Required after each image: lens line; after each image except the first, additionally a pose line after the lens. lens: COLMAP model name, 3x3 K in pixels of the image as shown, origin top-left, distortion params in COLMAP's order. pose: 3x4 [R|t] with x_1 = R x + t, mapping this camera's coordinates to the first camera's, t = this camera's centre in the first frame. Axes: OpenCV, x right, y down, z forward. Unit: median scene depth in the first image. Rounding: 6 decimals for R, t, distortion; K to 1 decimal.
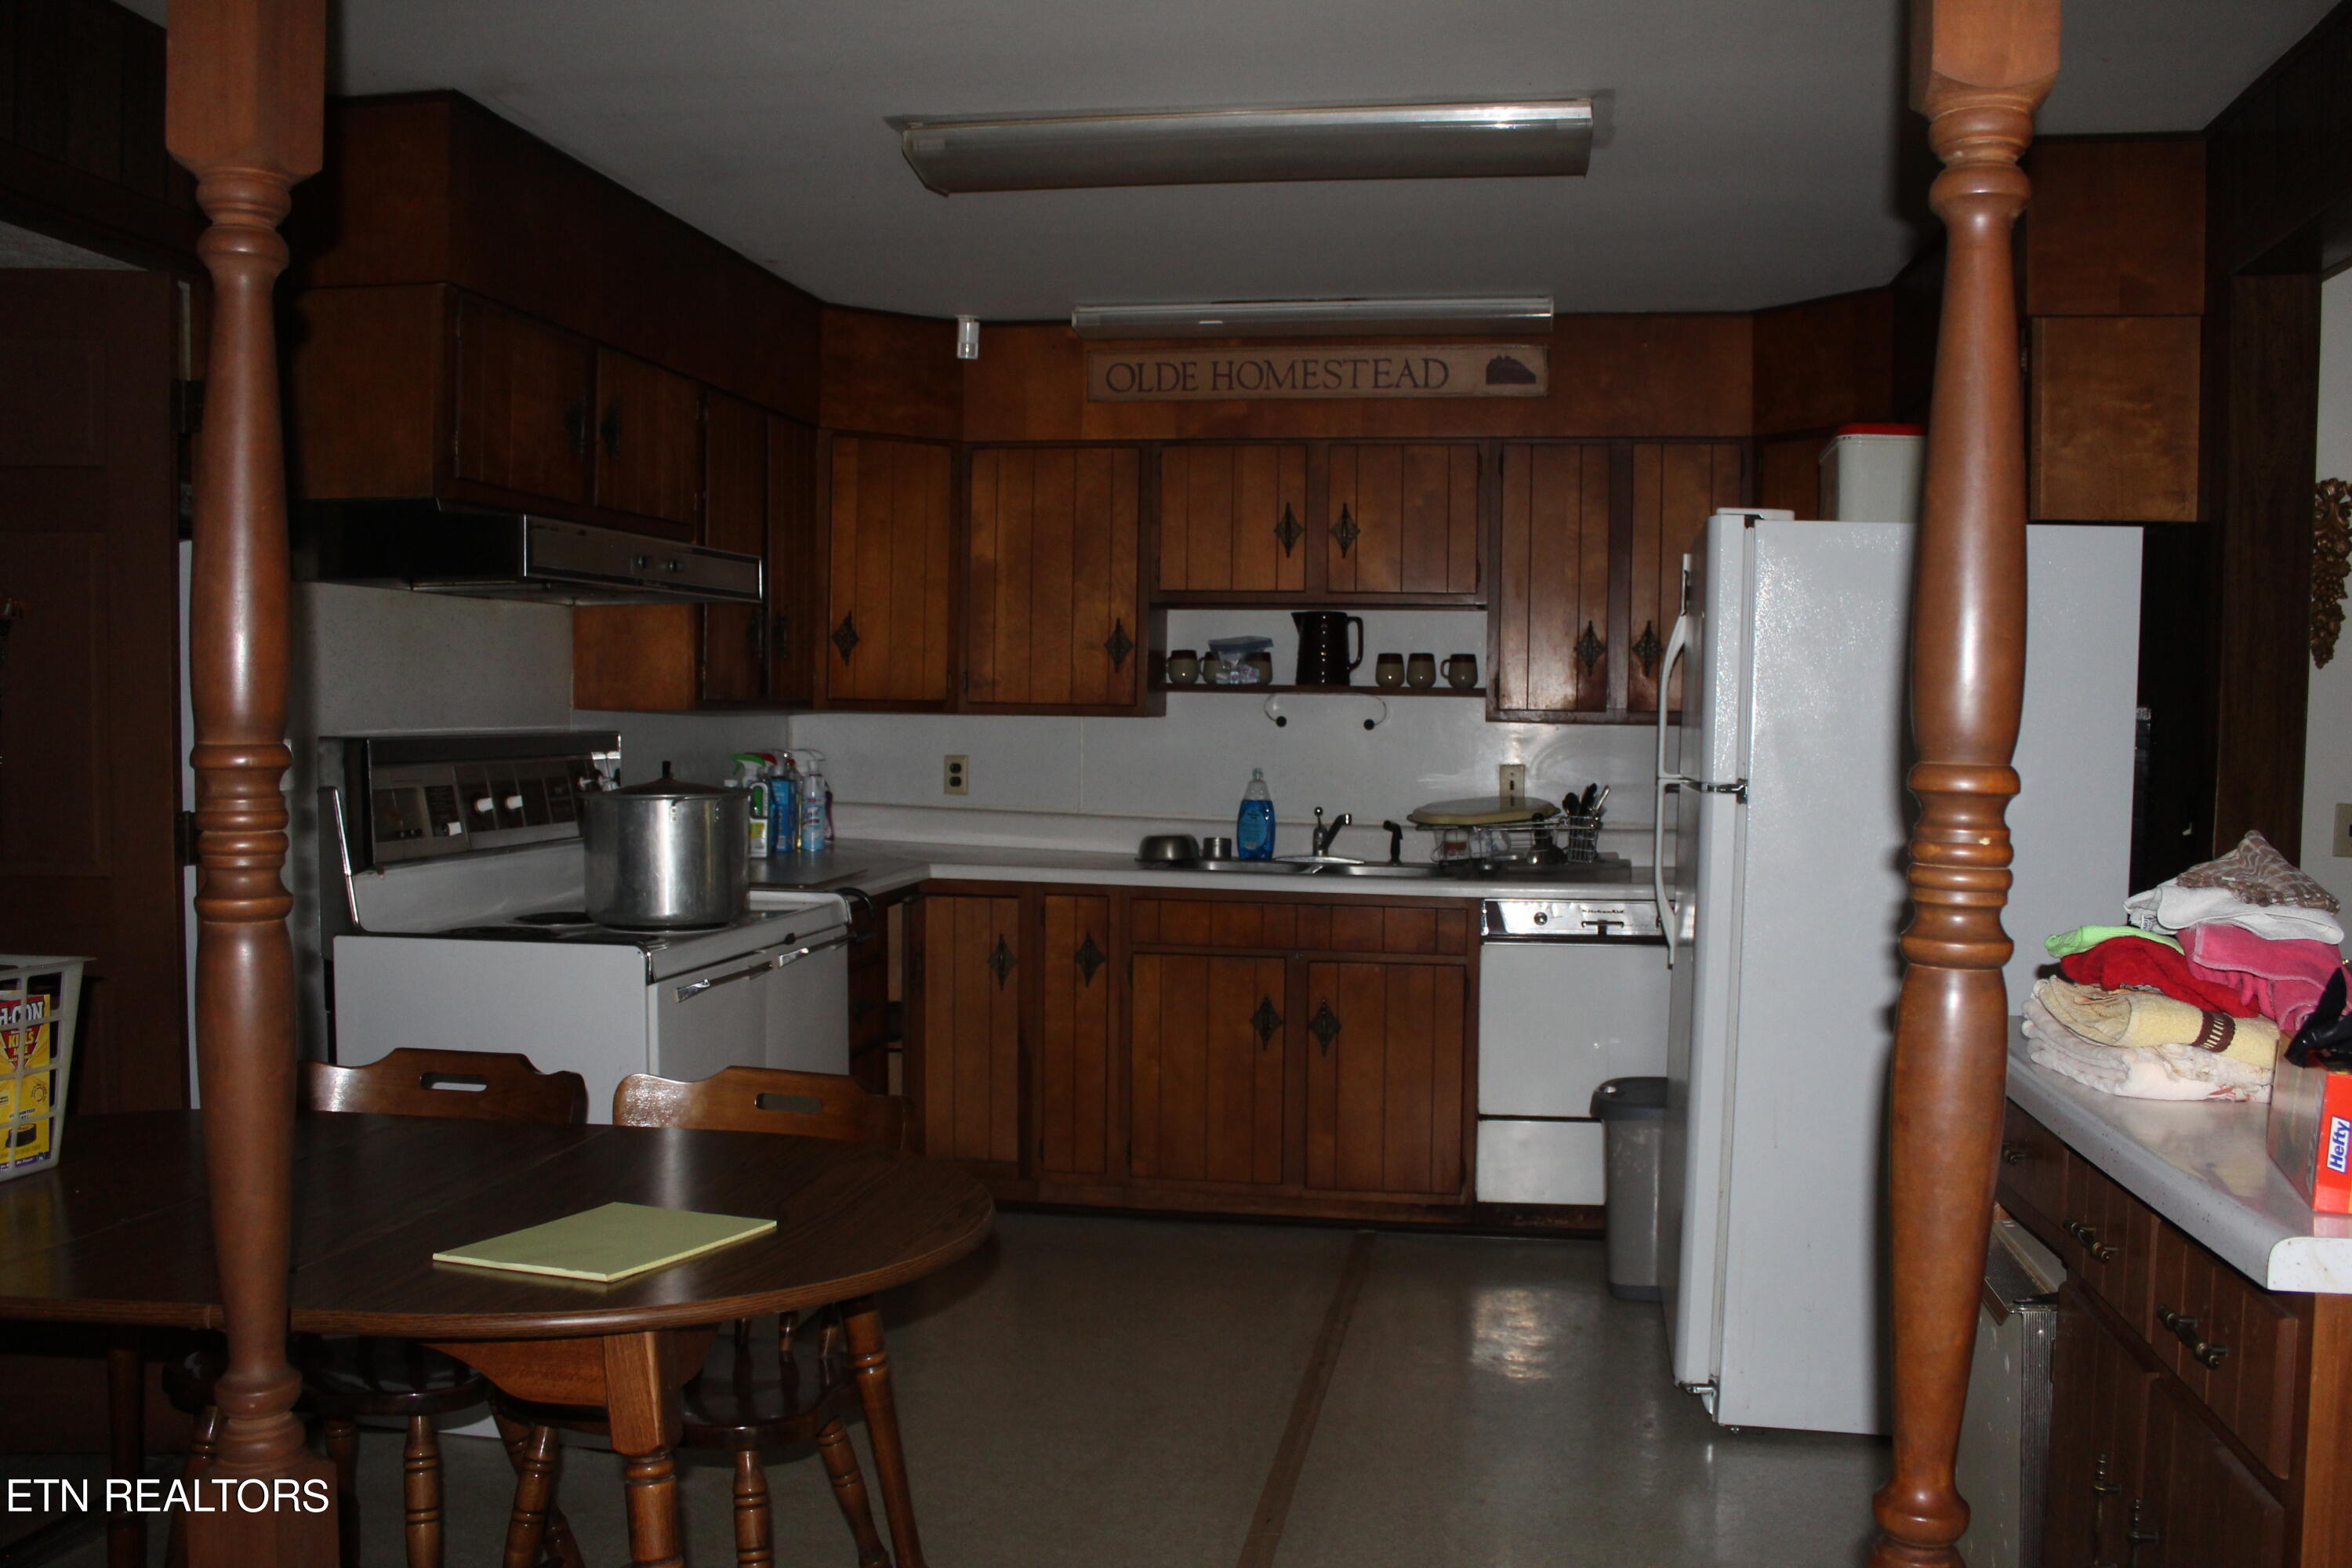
lens RADIAL K [[1950.0, 0, 1184.2], [0, 1950.0, 781.1], [0, 0, 1]] dist [-0.173590, 0.146038]
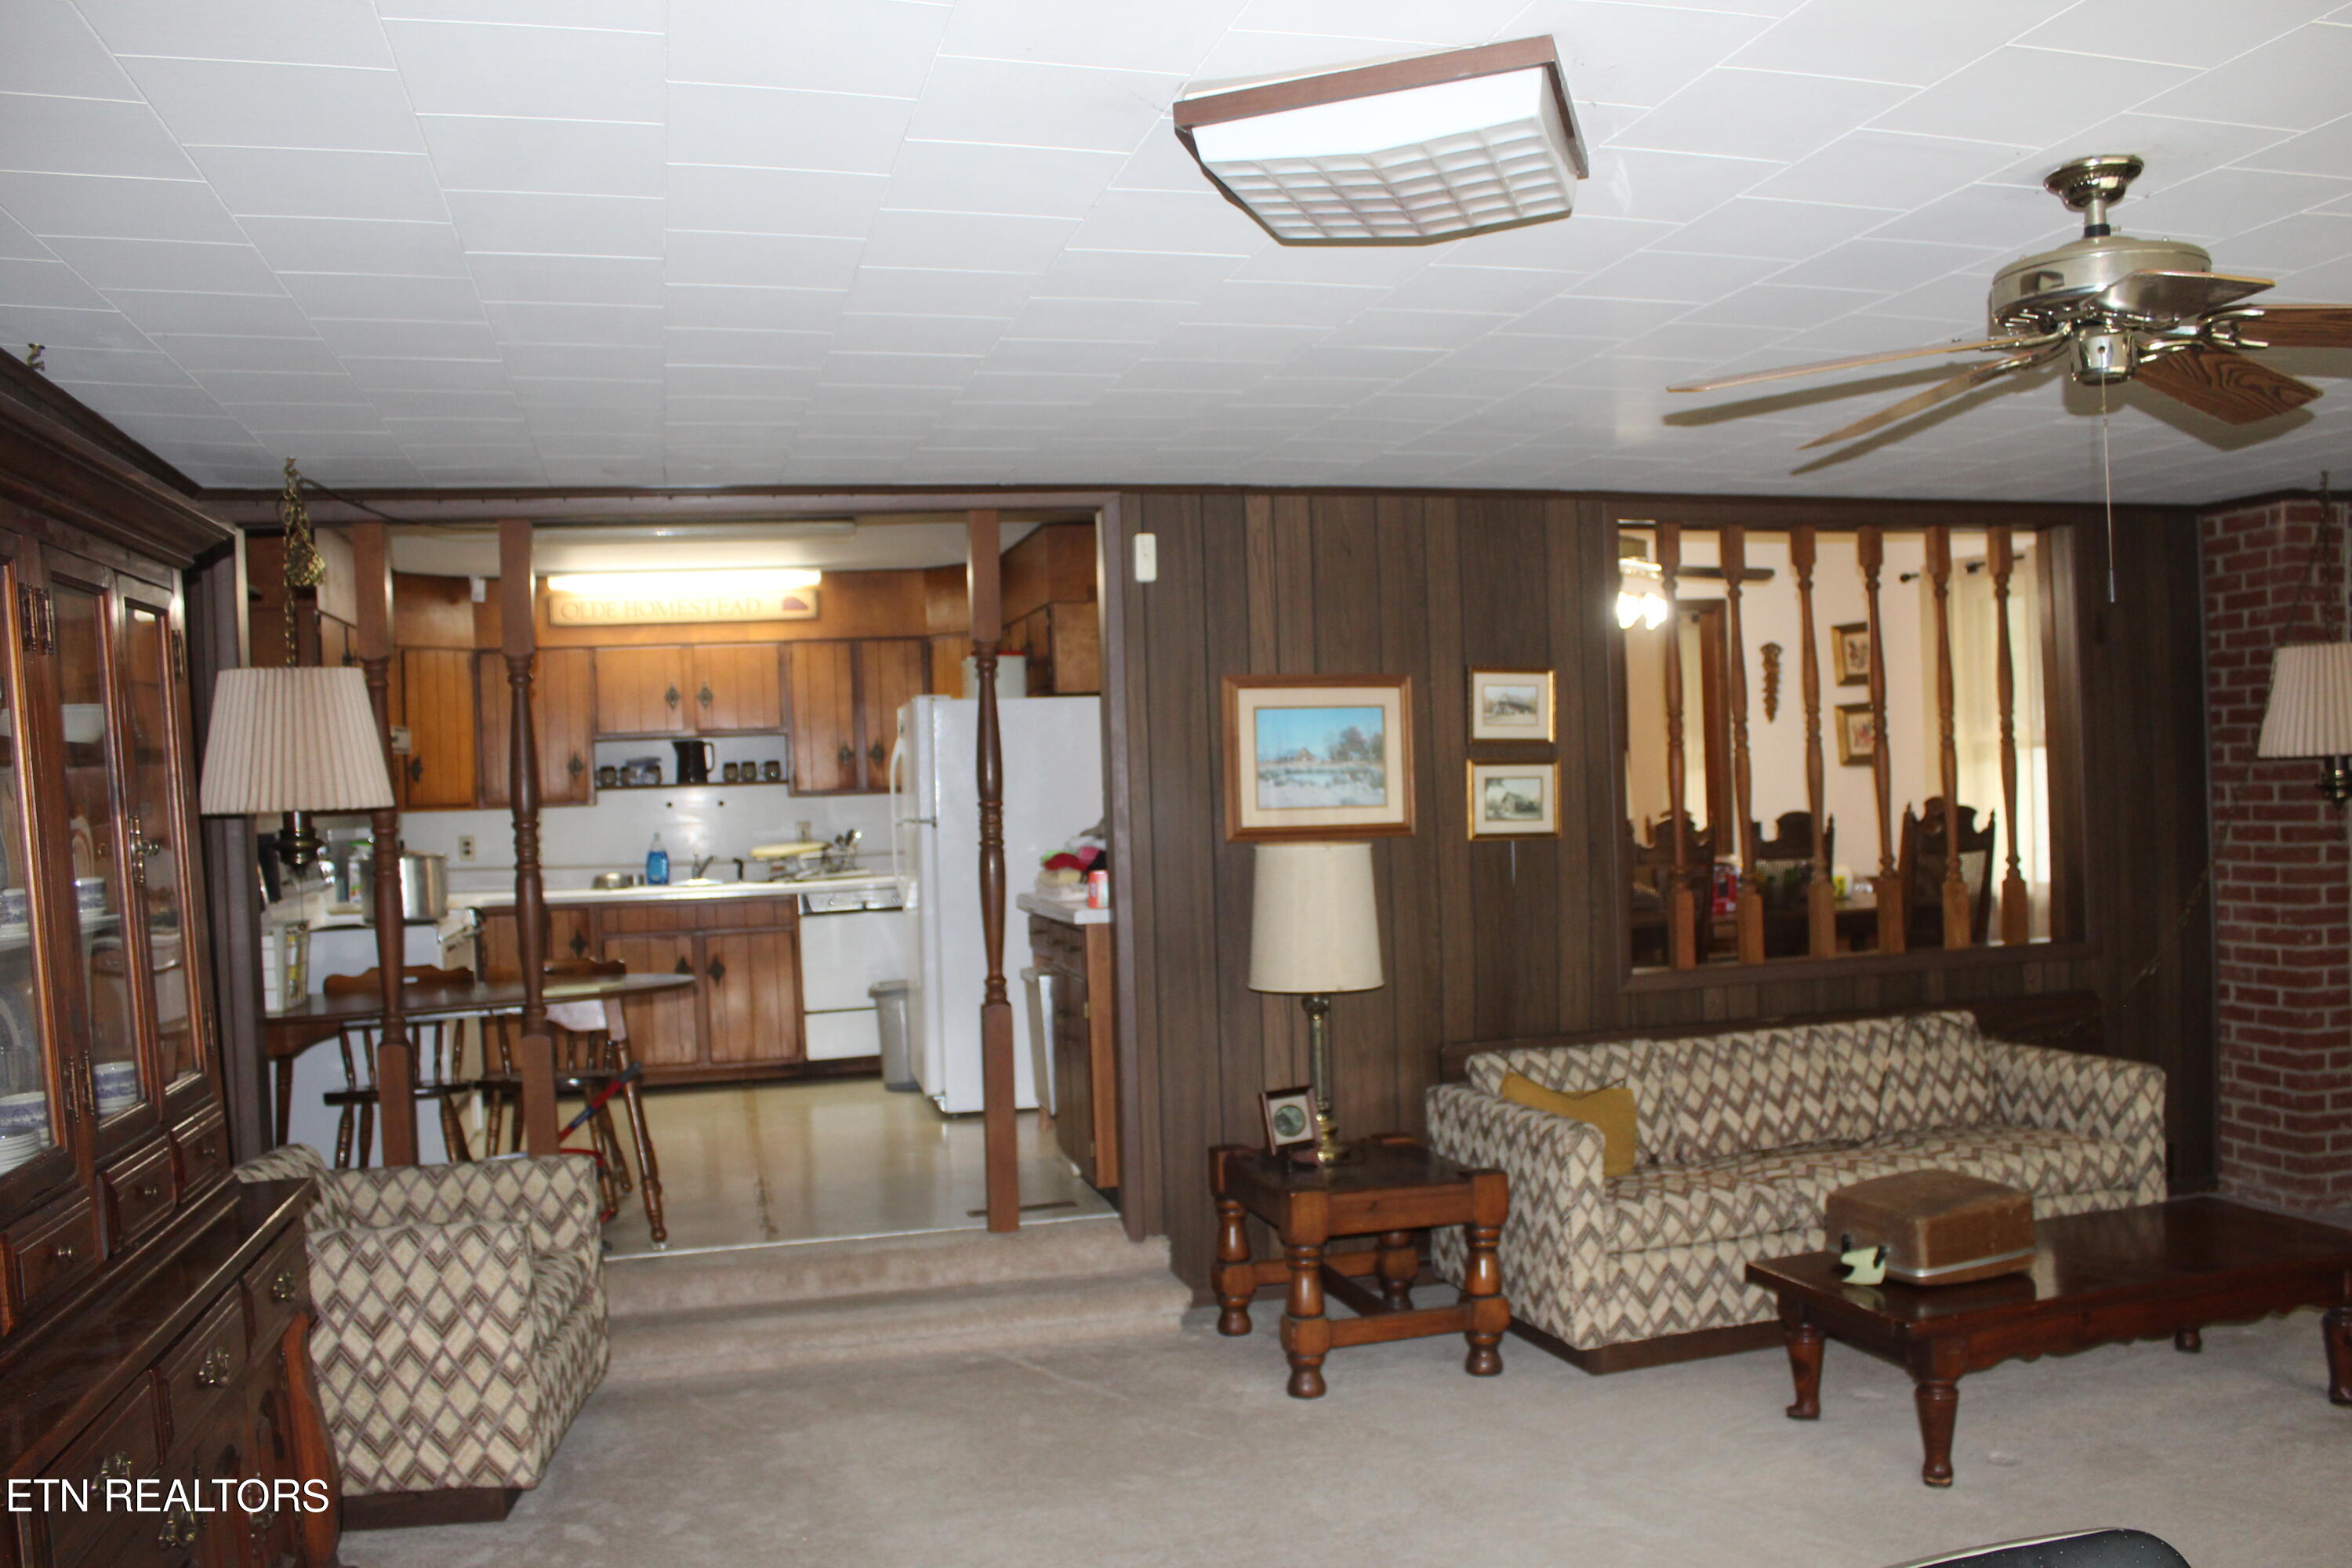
lens RADIAL K [[1950.0, 0, 1185.5], [0, 1950.0, 788.3], [0, 0, 1]] dist [-0.173590, 0.146038]
pose [[0.910566, -0.051756, 0.410112, -0.240512], [0.065032, 0.997712, -0.018477, 0.016824], [-0.408217, 0.043495, 0.911848, -0.769238]]
